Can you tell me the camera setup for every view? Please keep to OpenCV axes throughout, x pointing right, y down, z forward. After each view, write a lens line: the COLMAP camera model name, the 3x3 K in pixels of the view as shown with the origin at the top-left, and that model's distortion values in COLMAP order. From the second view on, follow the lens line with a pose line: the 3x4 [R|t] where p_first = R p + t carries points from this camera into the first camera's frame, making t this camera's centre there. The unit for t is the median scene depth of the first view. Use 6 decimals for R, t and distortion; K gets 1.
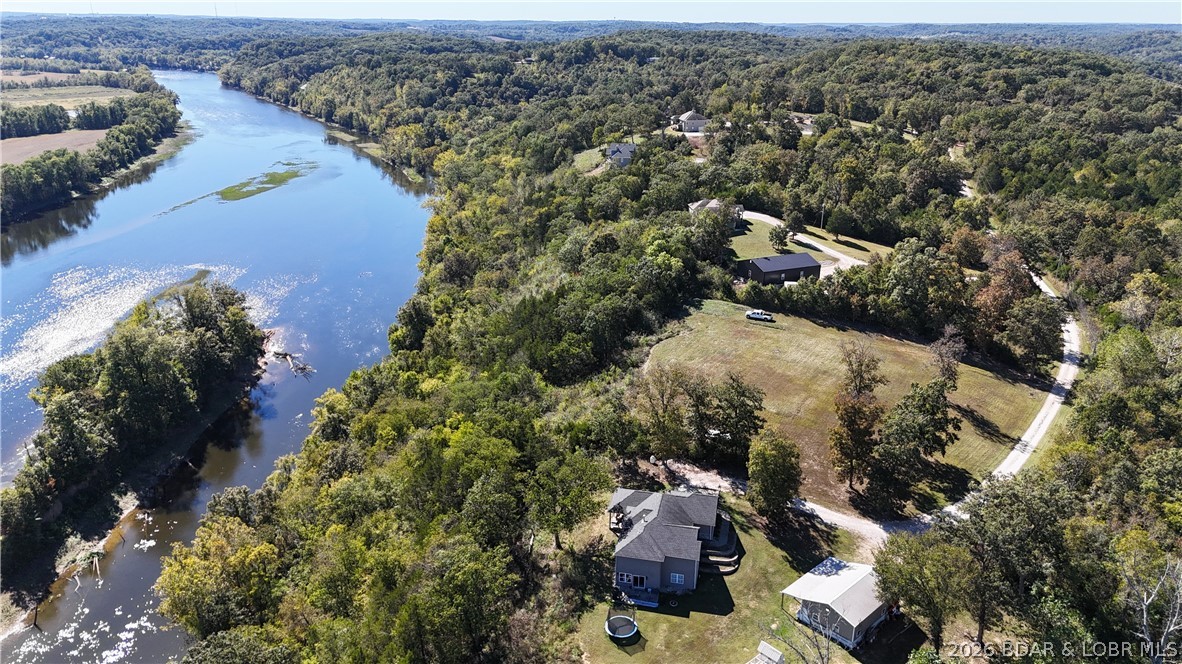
lens RADIAL K [[868.9, 0, 587.9], [0, 868.9, 332.5], [0, 0, 1]] dist [0.077749, -0.070504]
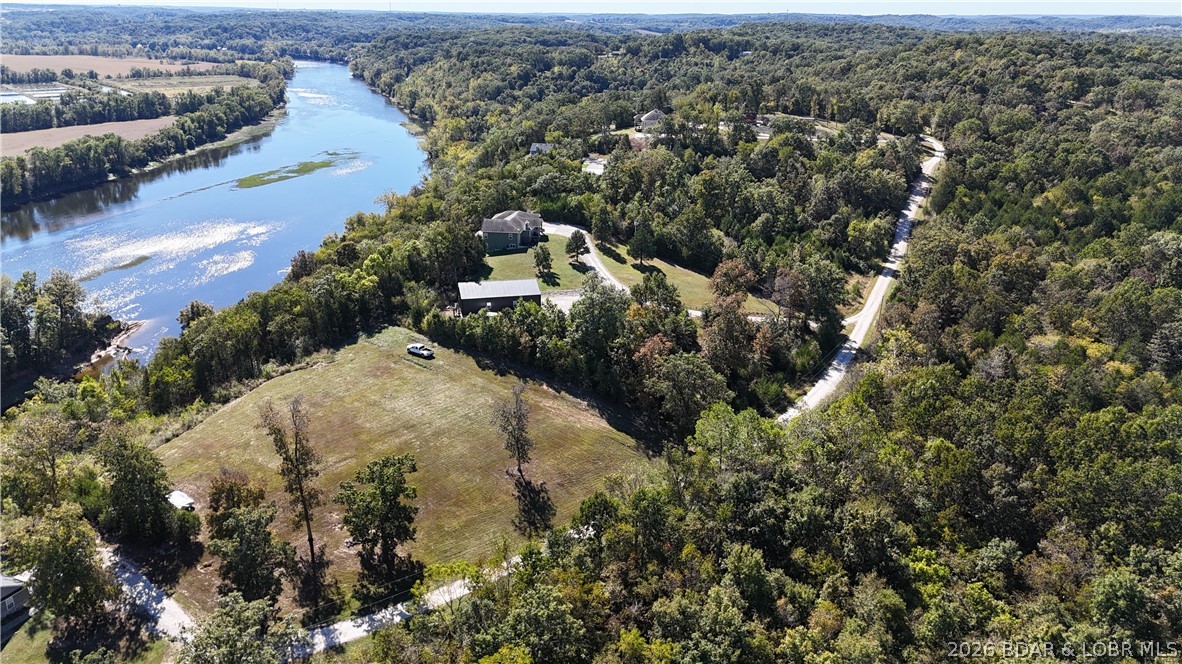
lens RADIAL K [[868.9, 0, 593.3], [0, 868.9, 329.7], [0, 0, 1]] dist [0.077749, -0.070504]
pose [[0.981479, 0.064979, -0.180215, 0.229301], [-0.064305, 0.997884, 0.009586, -0.026117], [0.180457, 0.002181, 0.983580, 0.080097]]
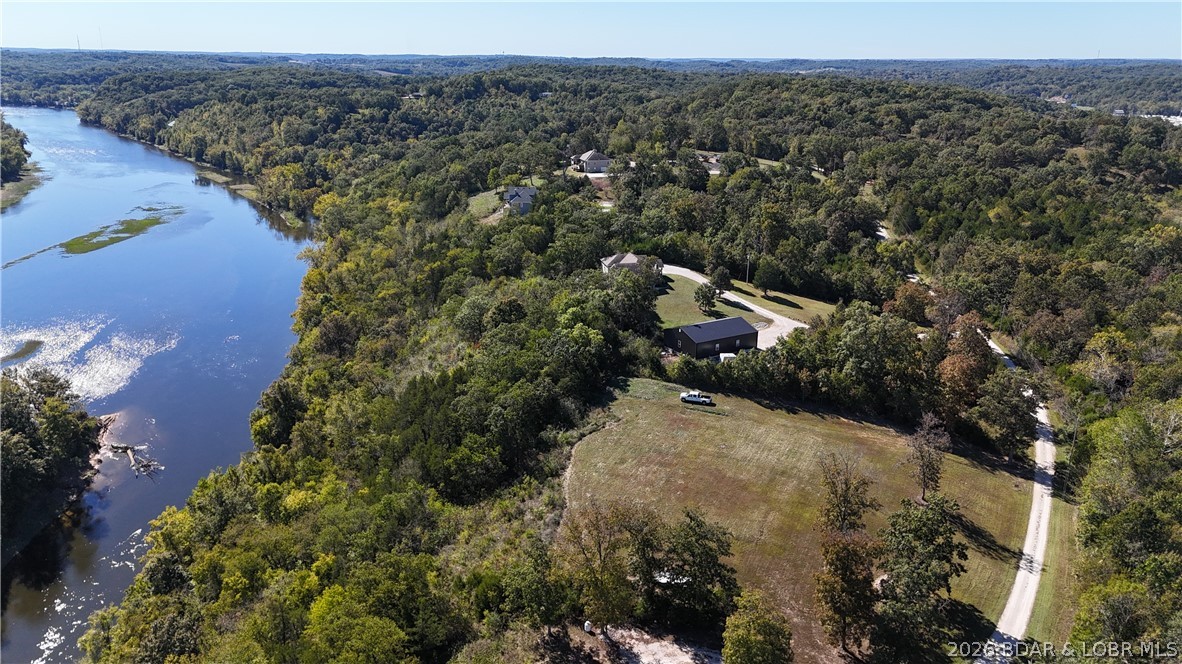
lens RADIAL K [[868.9, 0, 586.6], [0, 868.9, 328.9], [0, 0, 1]] dist [0.077749, -0.070504]
pose [[0.992886, -0.034984, 0.113810, -0.001284], [0.039389, 0.998550, -0.036683, -0.026386], [-0.112362, 0.040905, 0.992825, 0.074991]]
